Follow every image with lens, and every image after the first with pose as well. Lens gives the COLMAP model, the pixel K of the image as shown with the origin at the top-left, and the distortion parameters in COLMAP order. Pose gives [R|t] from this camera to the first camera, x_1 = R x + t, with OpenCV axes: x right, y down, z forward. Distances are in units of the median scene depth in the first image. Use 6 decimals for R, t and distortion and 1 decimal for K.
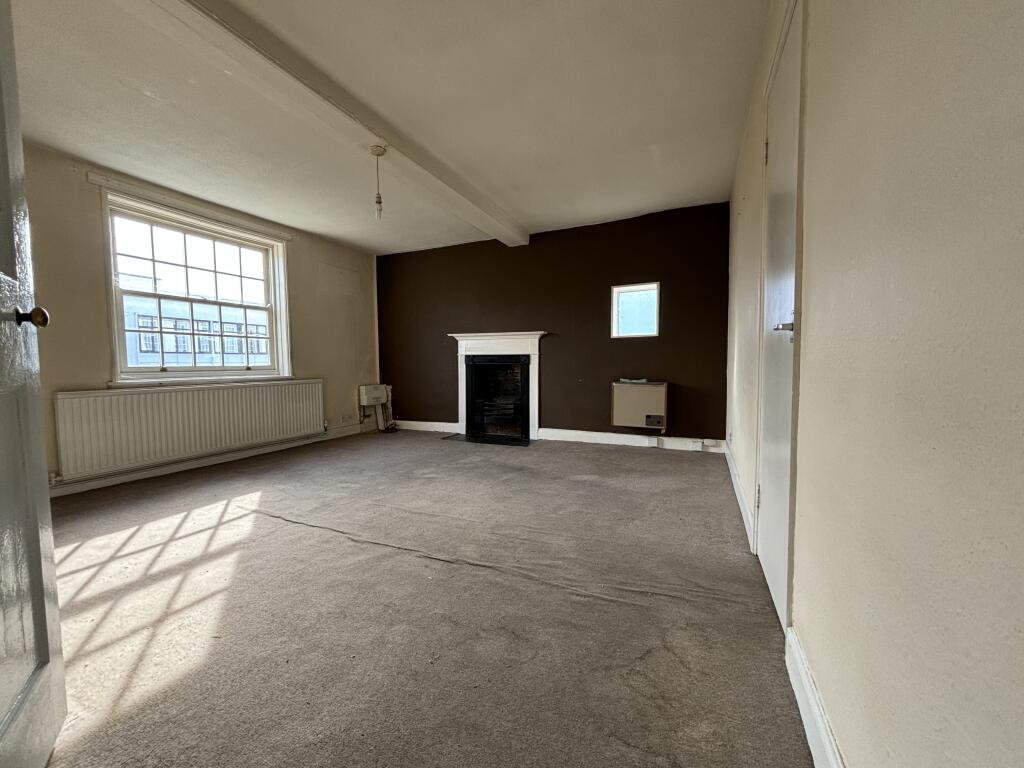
lens RADIAL K [[411.2, 0, 512.0], [0, 411.2, 384.0], [0, 0, 1]] dist [-0.000025, -0.000025]
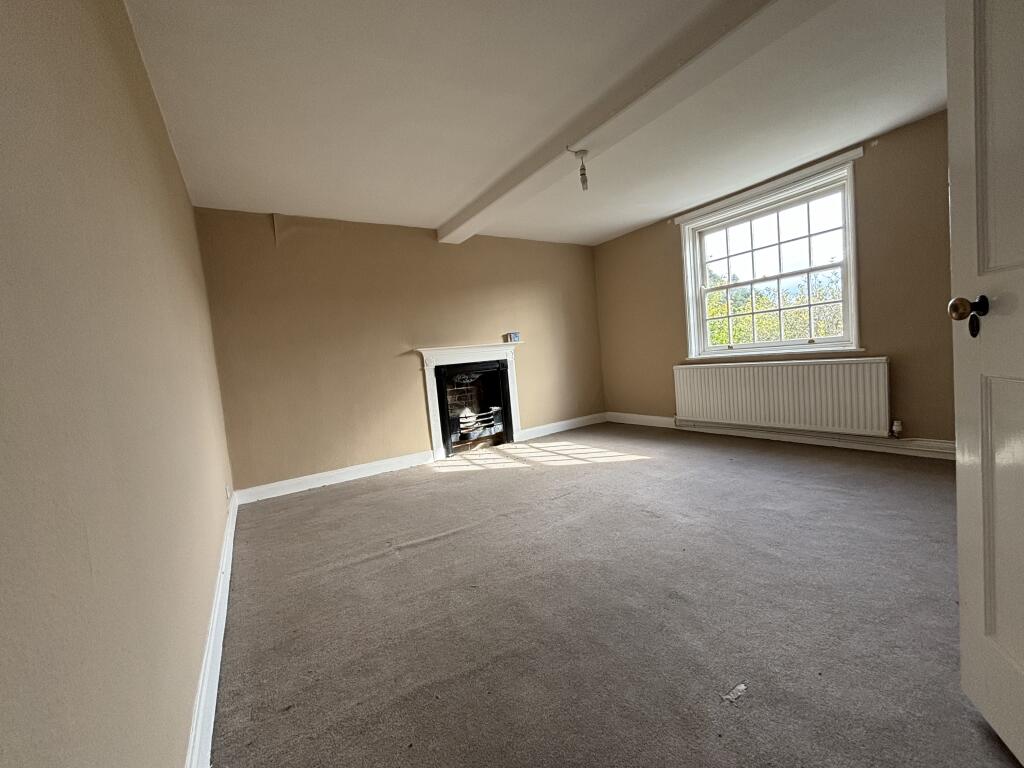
lens RADIAL K [[411.2, 0, 512.0], [0, 411.2, 384.0], [0, 0, 1]] dist [-0.000025, -0.000025]
pose [[-0.532903, 0.100830, -0.840147, 0.473208], [0.048328, 0.994881, 0.088746, -0.065592], [0.844795, 0.006691, -0.535049, 1.032169]]
